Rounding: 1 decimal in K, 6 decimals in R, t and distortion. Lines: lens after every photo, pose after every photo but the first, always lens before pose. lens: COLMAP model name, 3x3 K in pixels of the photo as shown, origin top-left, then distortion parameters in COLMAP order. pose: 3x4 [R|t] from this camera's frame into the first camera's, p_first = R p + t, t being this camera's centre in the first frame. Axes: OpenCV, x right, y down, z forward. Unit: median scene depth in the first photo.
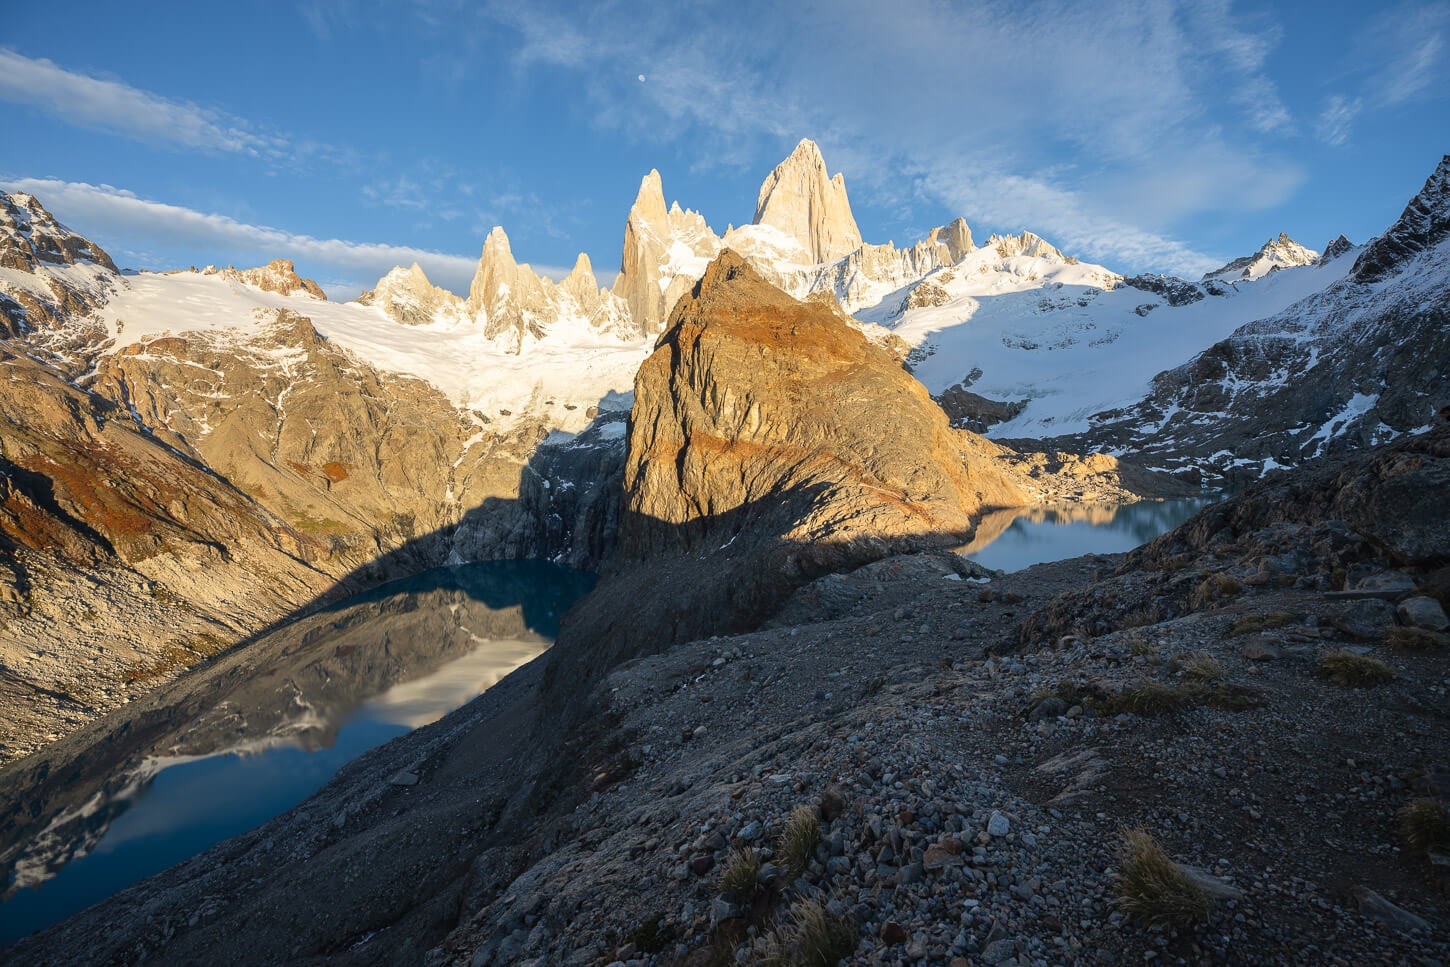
lens RADIAL K [[577.8, 0, 725.0], [0, 577.8, 483.5], [0, 0, 1]] dist [-0.022416, 0.000639]
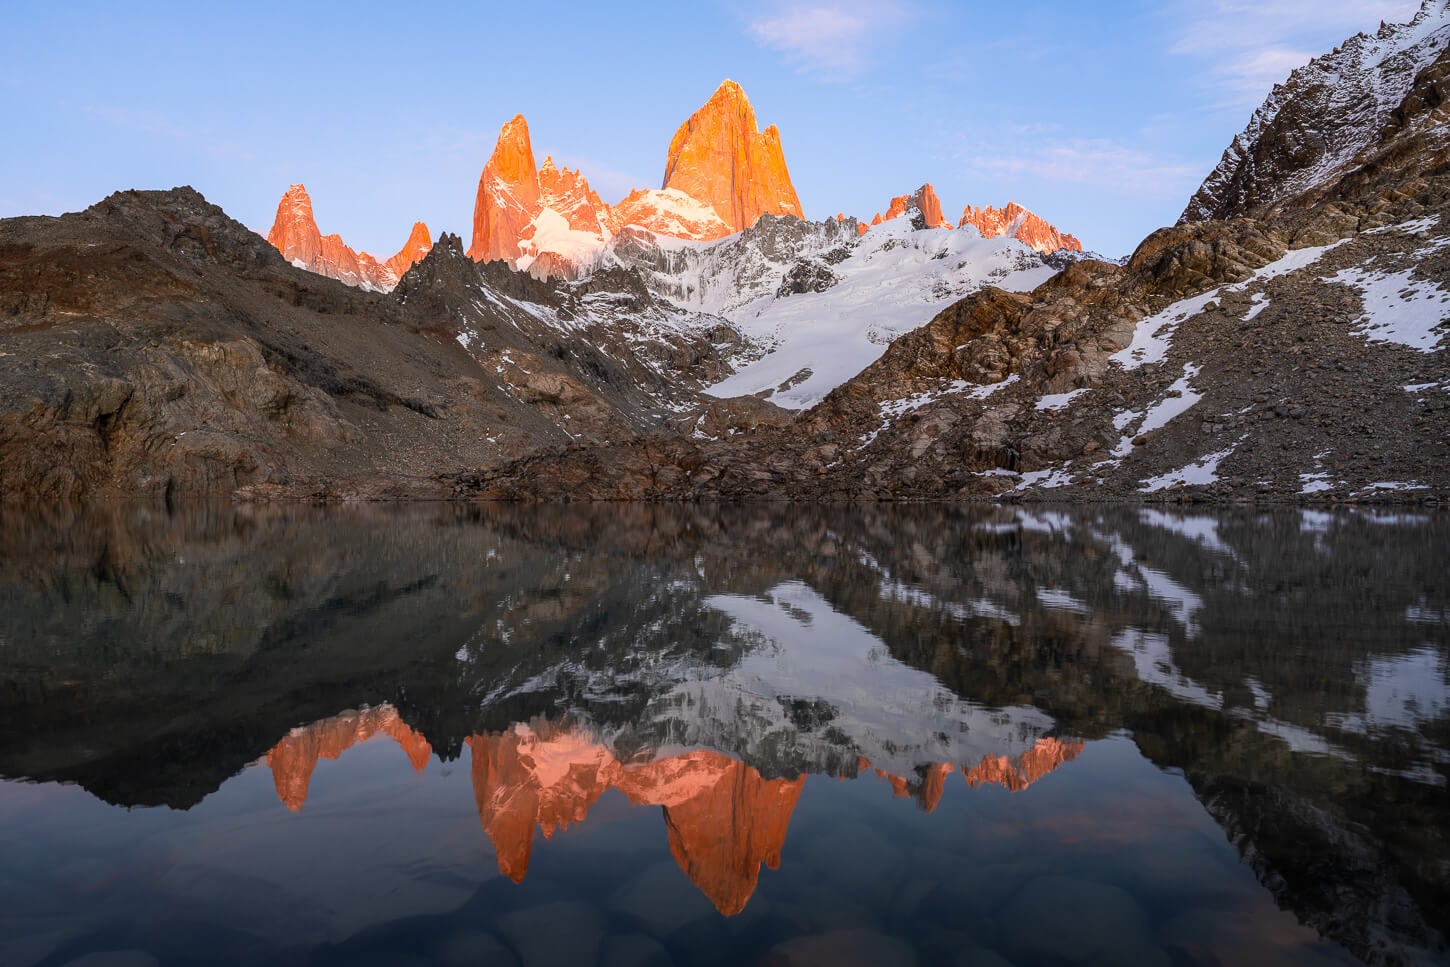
lens RADIAL K [[793.5, 0, 725.0], [0, 793.5, 483.5], [0, 0, 1]] dist [0.000261, -0.000686]
pose [[0.999169, 0.002235, 0.040686, 0.196960], [0.000778, 0.997268, -0.073867, 0.017668], [-0.040740, 0.073838, 0.996438, -0.012464]]
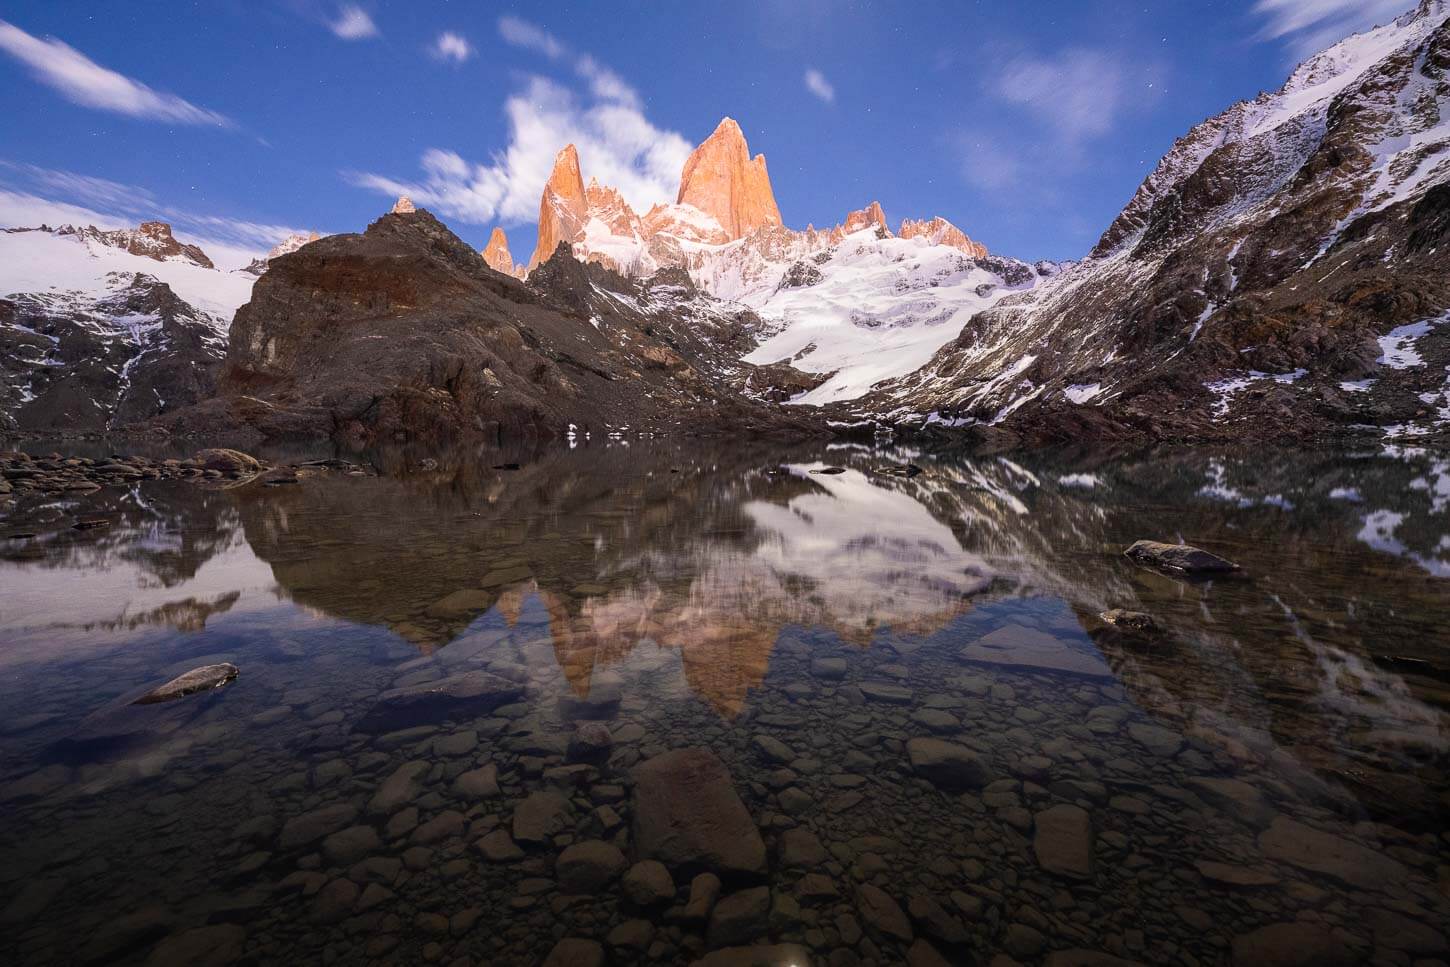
lens RADIAL K [[570.9, 0, 725.0], [0, 570.9, 483.5], [0, 0, 1]] dist [-0.000117, -0.000079]
pose [[0.997761, -0.002682, 0.066833, 0.141407], [0.000804, 0.999604, 0.028119, 0.018089], [-0.066882, -0.028002, 0.997368, -0.024920]]
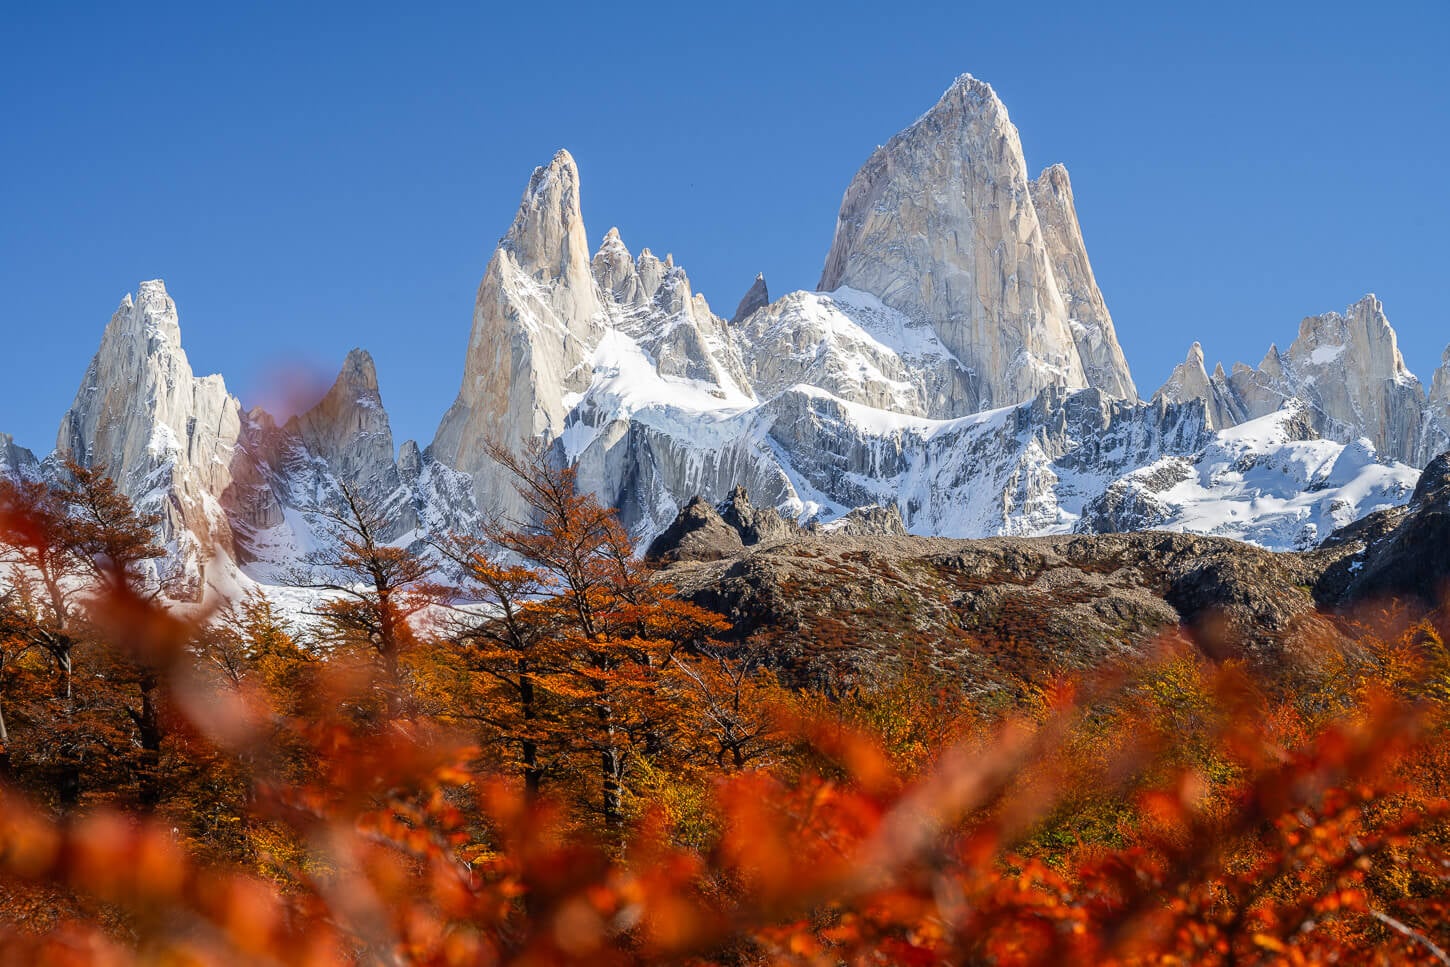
lens RADIAL K [[2645.1, 0, 725.0], [0, 2645.1, 483.5], [0, 0, 1]] dist [-0.005554, 0.058584]
pose [[0.999125, 0.038968, -0.015195, 0.039236], [-0.041687, 0.957288, -0.286115, 0.319216], [0.003397, 0.286498, 0.958075, -1.201341]]
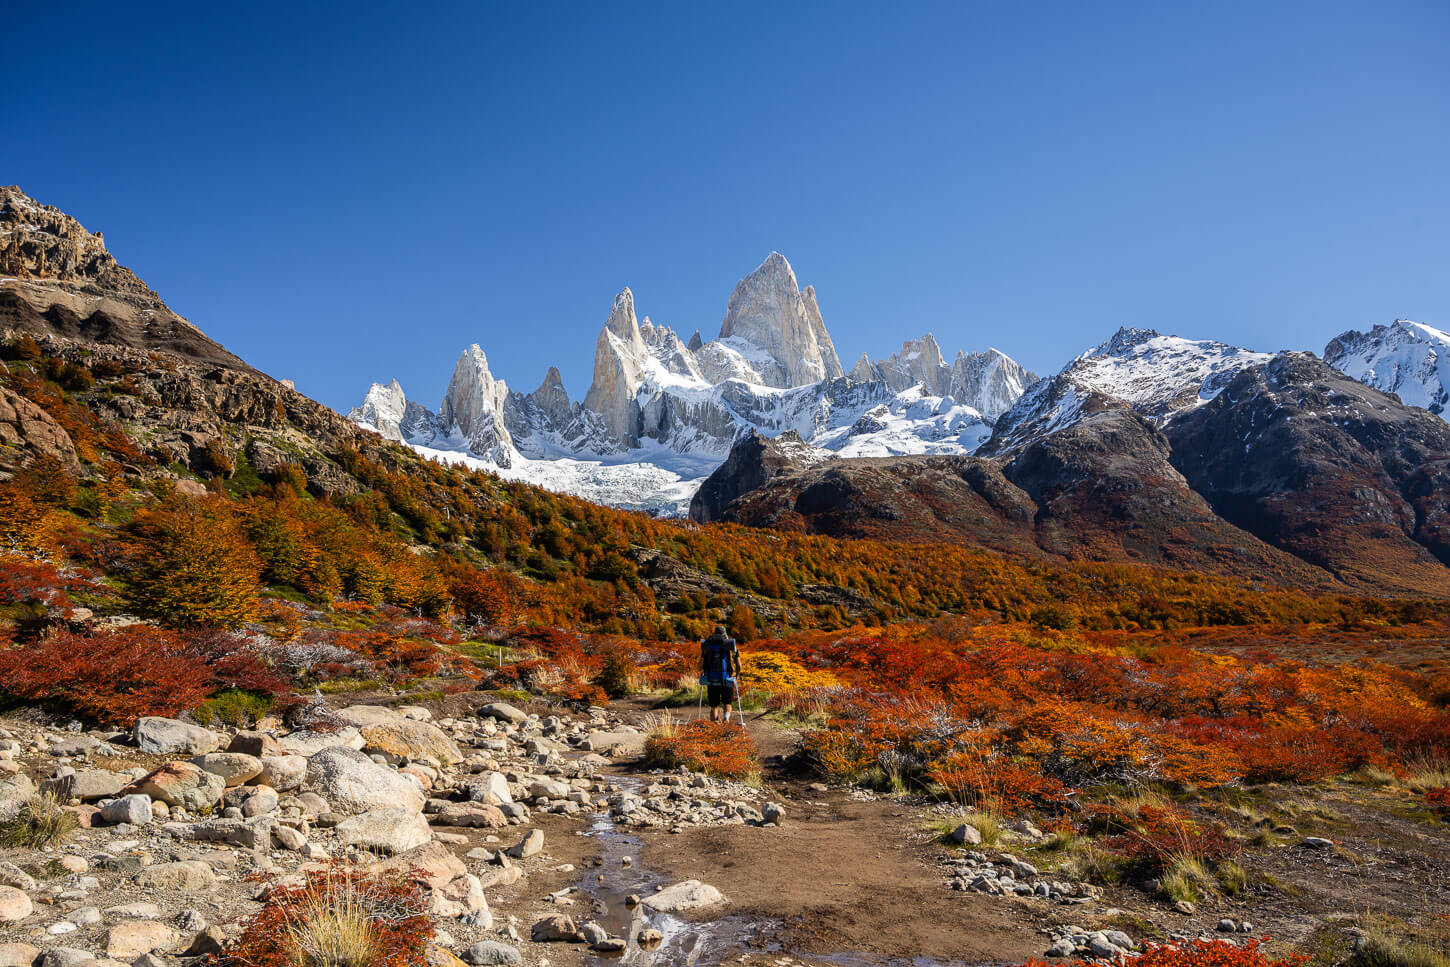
lens RADIAL K [[1090.5, 0, 725.0], [0, 1090.5, 483.5], [0, 0, 1]] dist [-0.028494, 0.000520]
pose [[0.996432, -0.005781, 0.084205, -0.216050], [0.022902, 0.978742, -0.203814, 0.343730], [-0.081236, 0.205015, 0.975382, -1.525478]]
